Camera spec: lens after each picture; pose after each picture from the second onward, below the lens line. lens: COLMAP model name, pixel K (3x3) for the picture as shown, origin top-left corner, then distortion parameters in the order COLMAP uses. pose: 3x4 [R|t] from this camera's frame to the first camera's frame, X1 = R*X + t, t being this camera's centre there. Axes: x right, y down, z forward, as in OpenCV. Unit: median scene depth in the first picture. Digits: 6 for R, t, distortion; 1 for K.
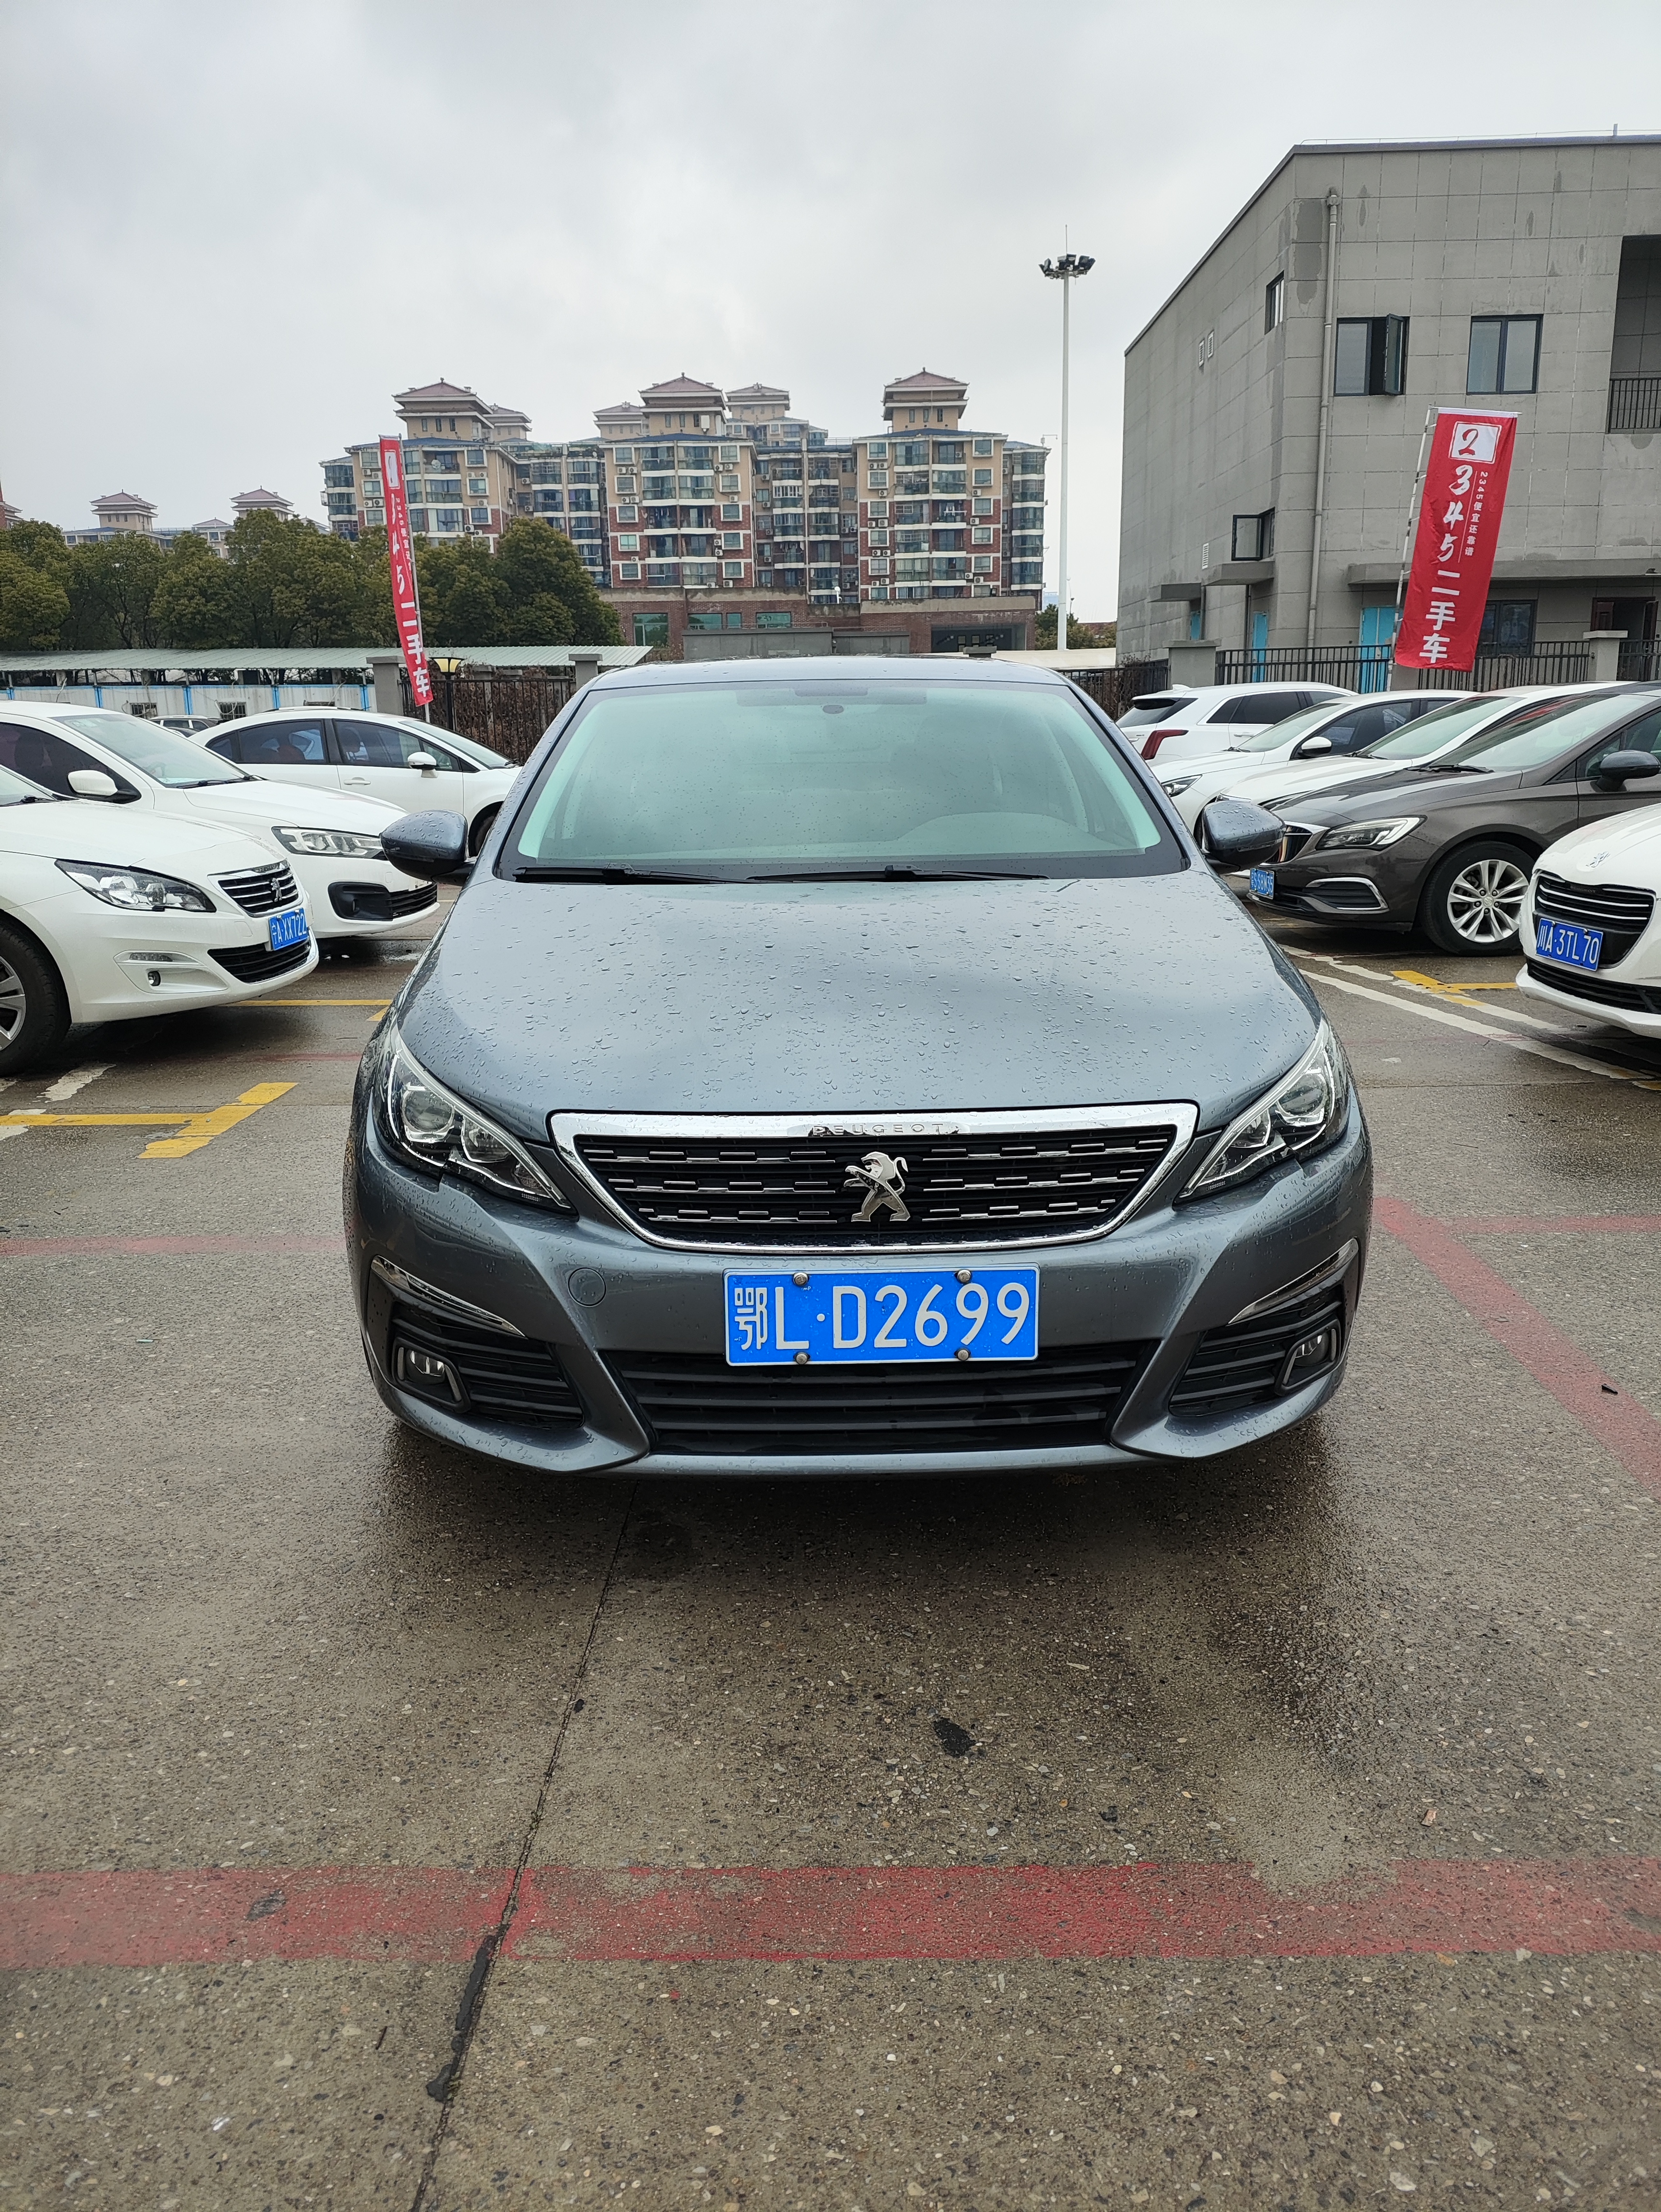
lens RADIAL K [[1578.7, 0, 830.5], [0, 1578.7, 1106.0], [0, 0, 1]] dist [0.108711, -0.181360]
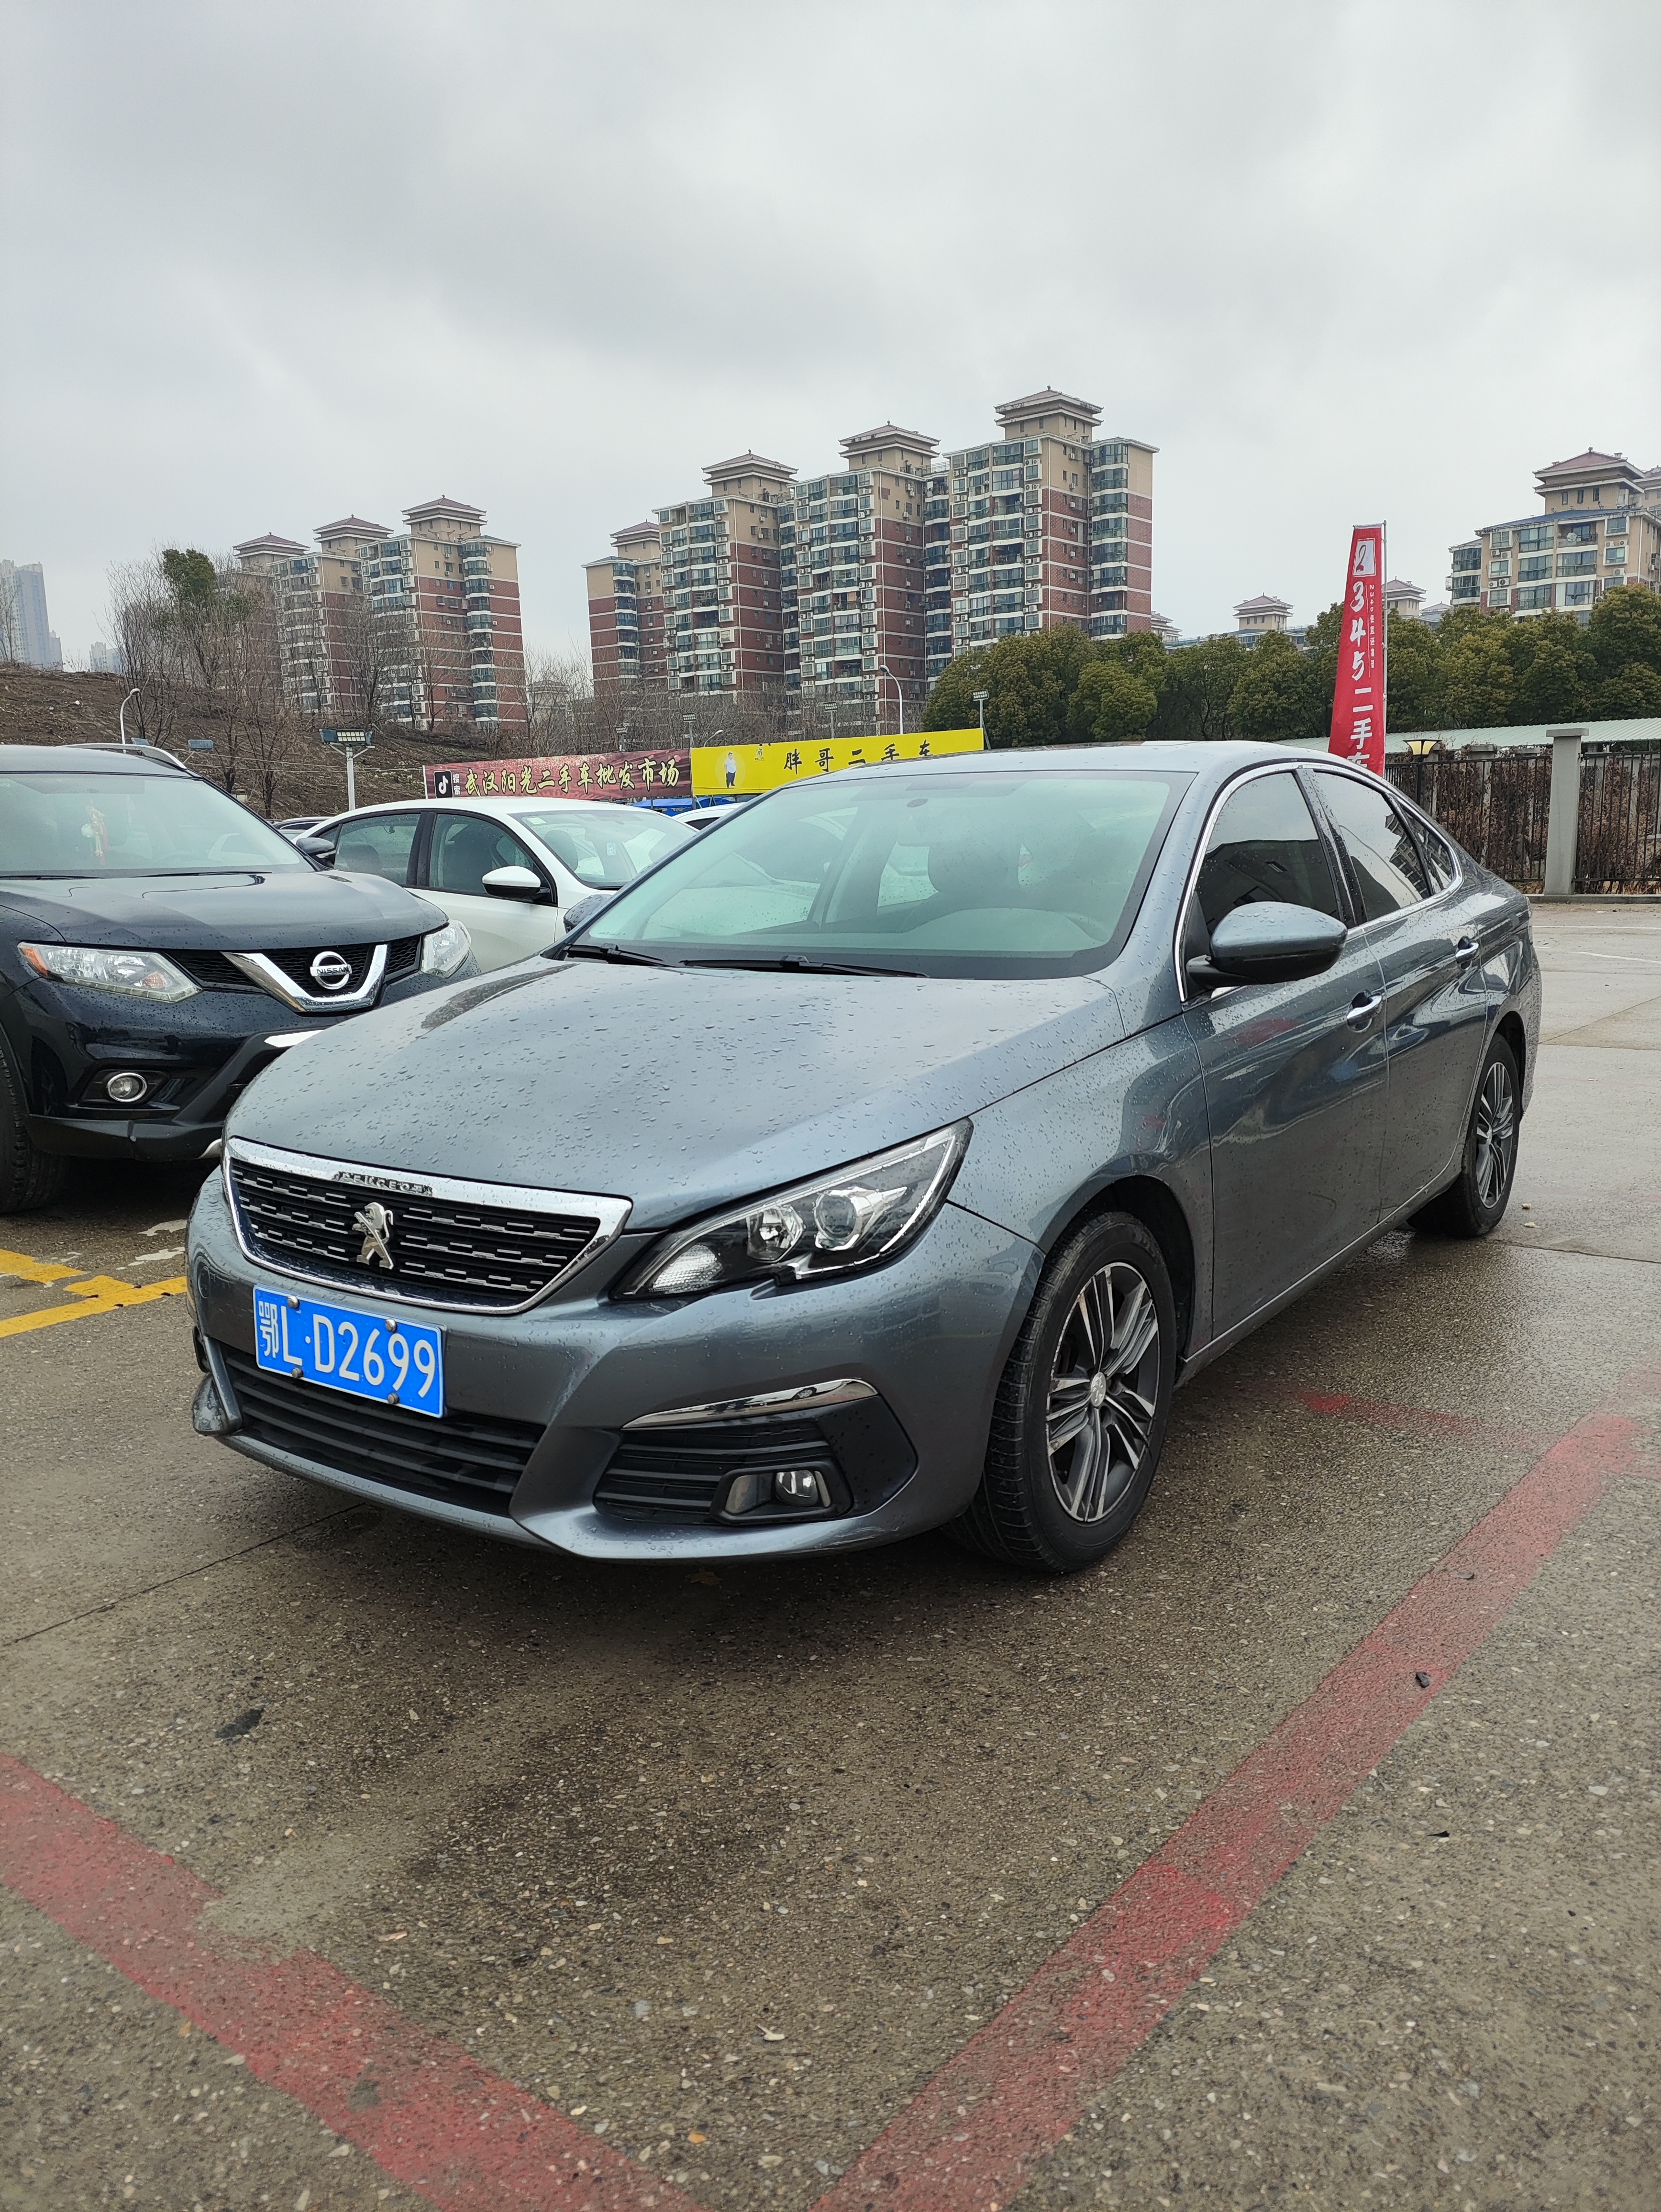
lens RADIAL K [[1582.2, 0, 830.5], [0, 1582.2, 1106.0], [0, 0, 1]] dist [0.142045, -0.257086]
pose [[0.801107, 0.099578, -0.590180, 0.680734], [-0.129890, 0.991487, -0.009023, -0.050677], [0.584257, 0.083887, 0.807221, 0.195382]]
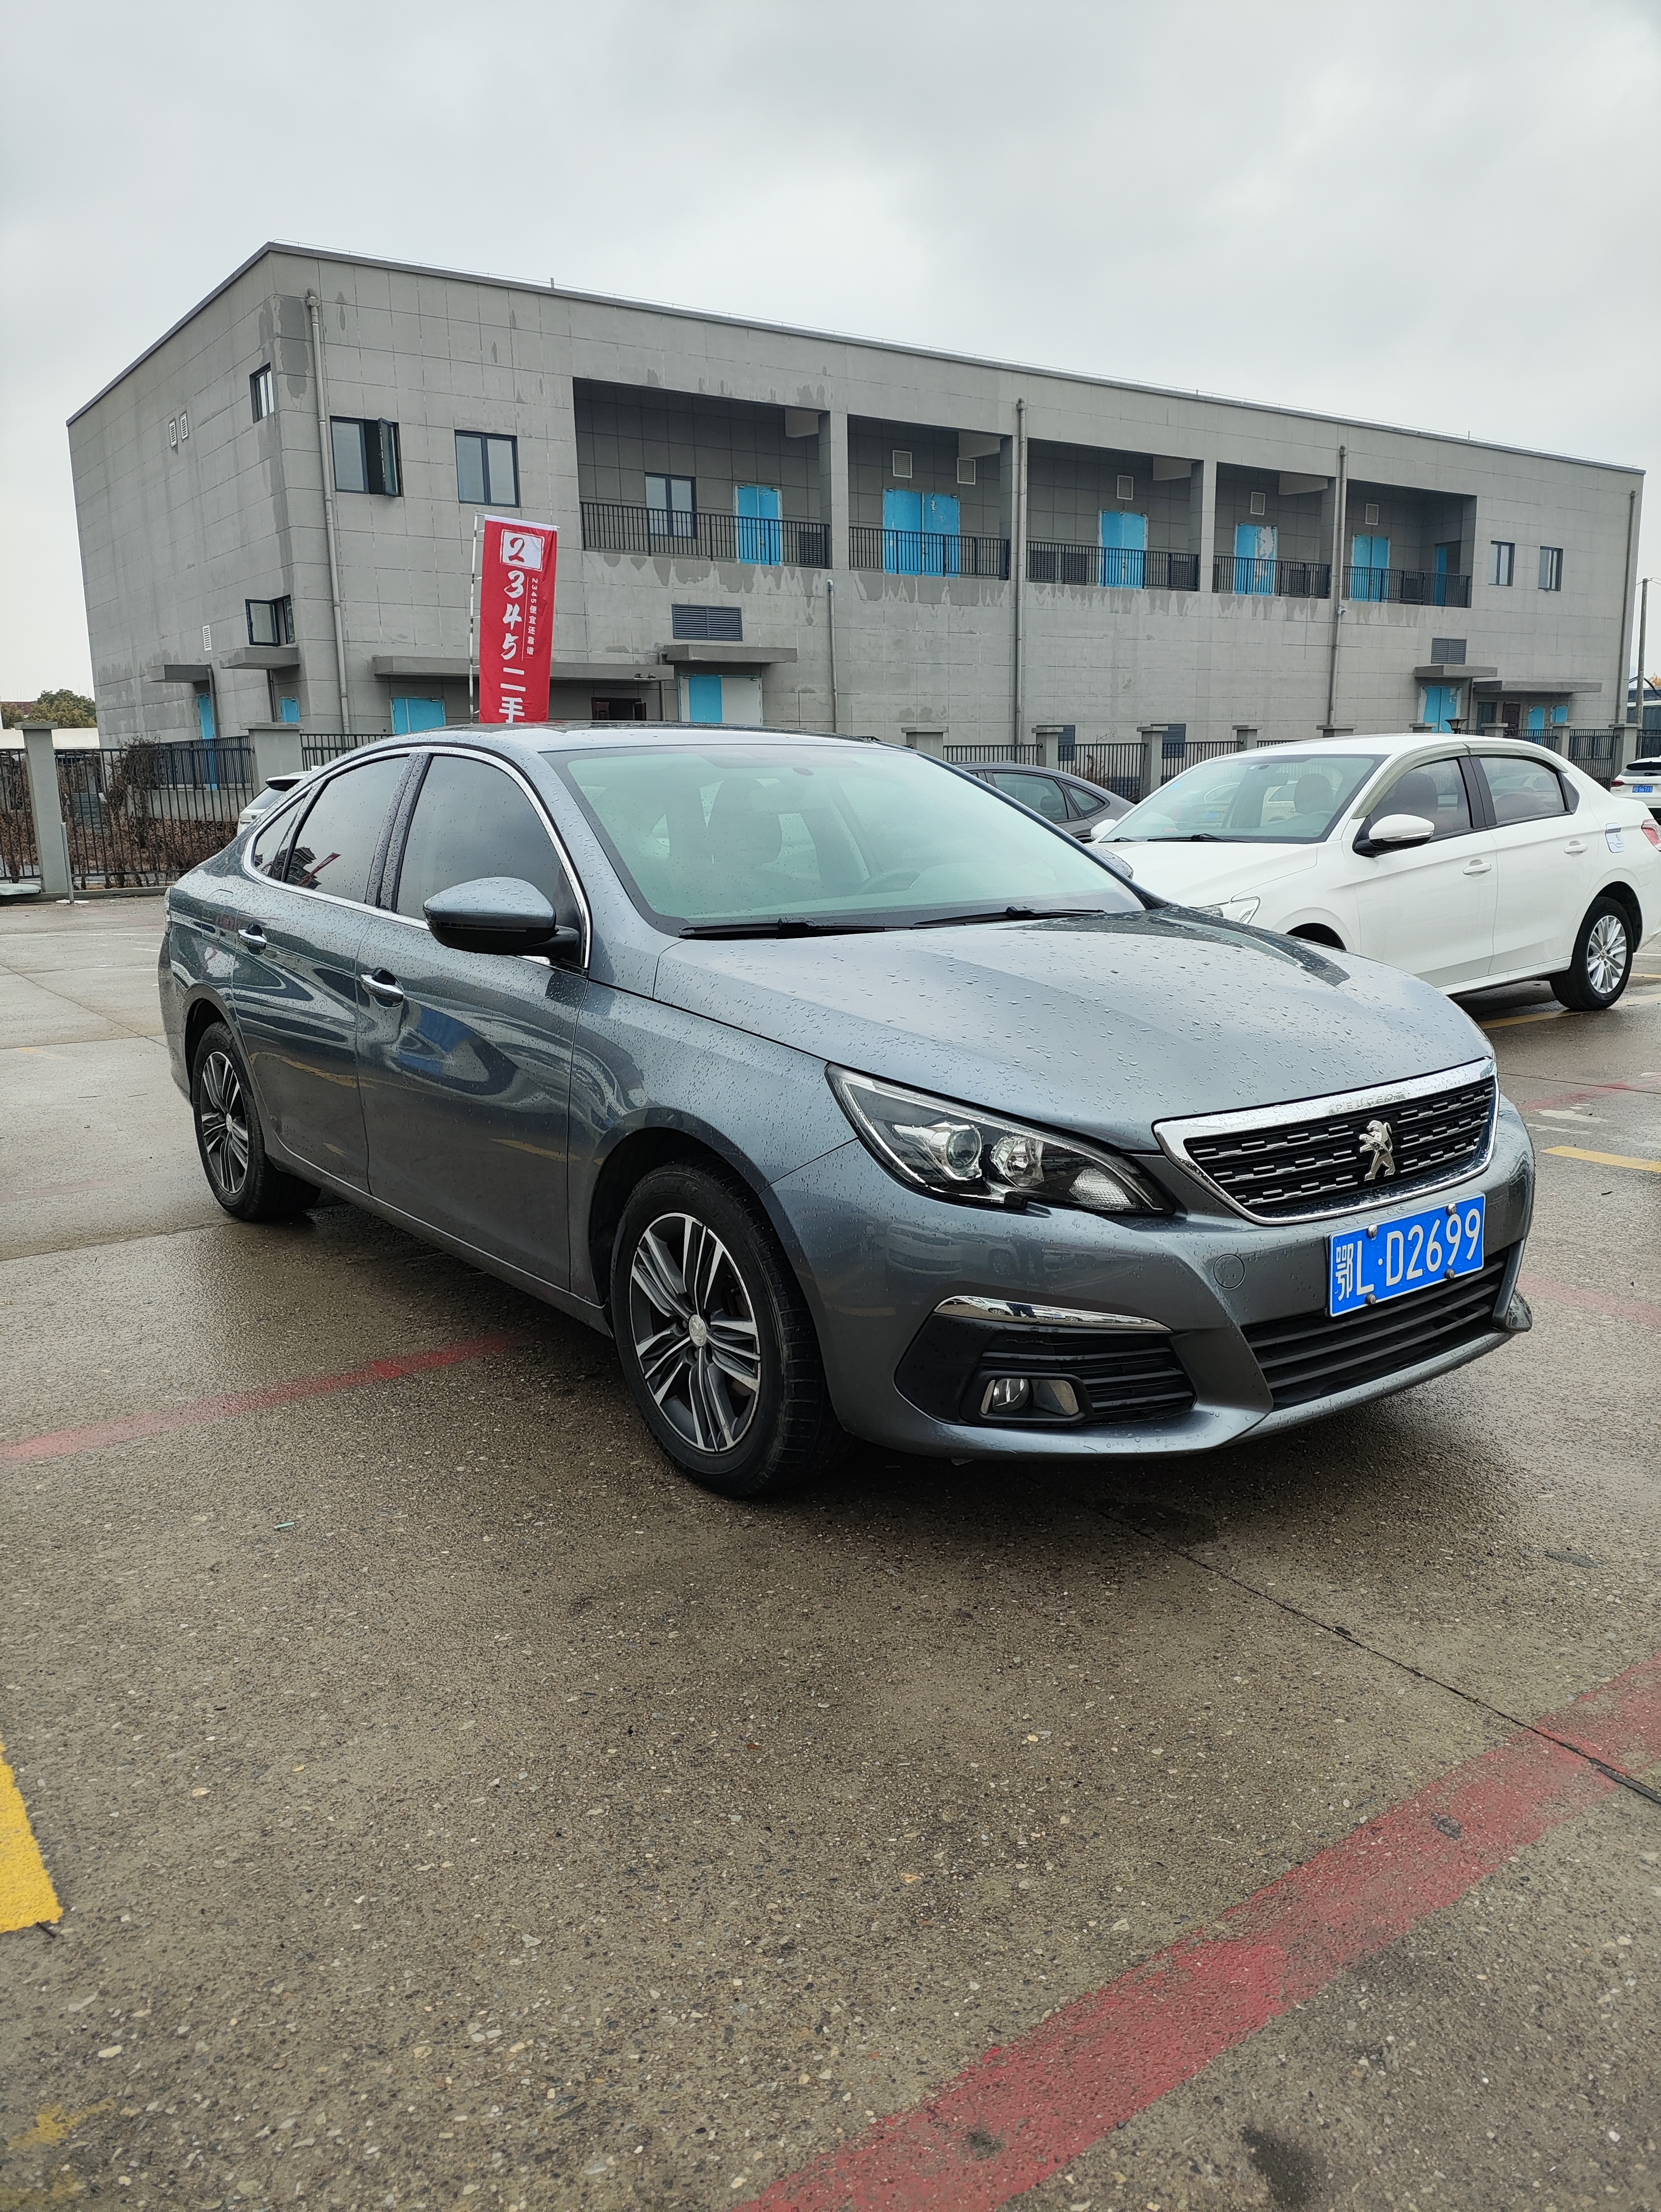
lens RADIAL K [[1582.2, 0, 830.5], [0, 1582.2, 1106.0], [0, 0, 1]] dist [0.142045, -0.257086]
pose [[0.818128, -0.113156, 0.563793, -0.718732], [0.142789, 0.989716, -0.008562, -0.022046], [-0.557026, 0.087508, 0.825872, 0.158848]]
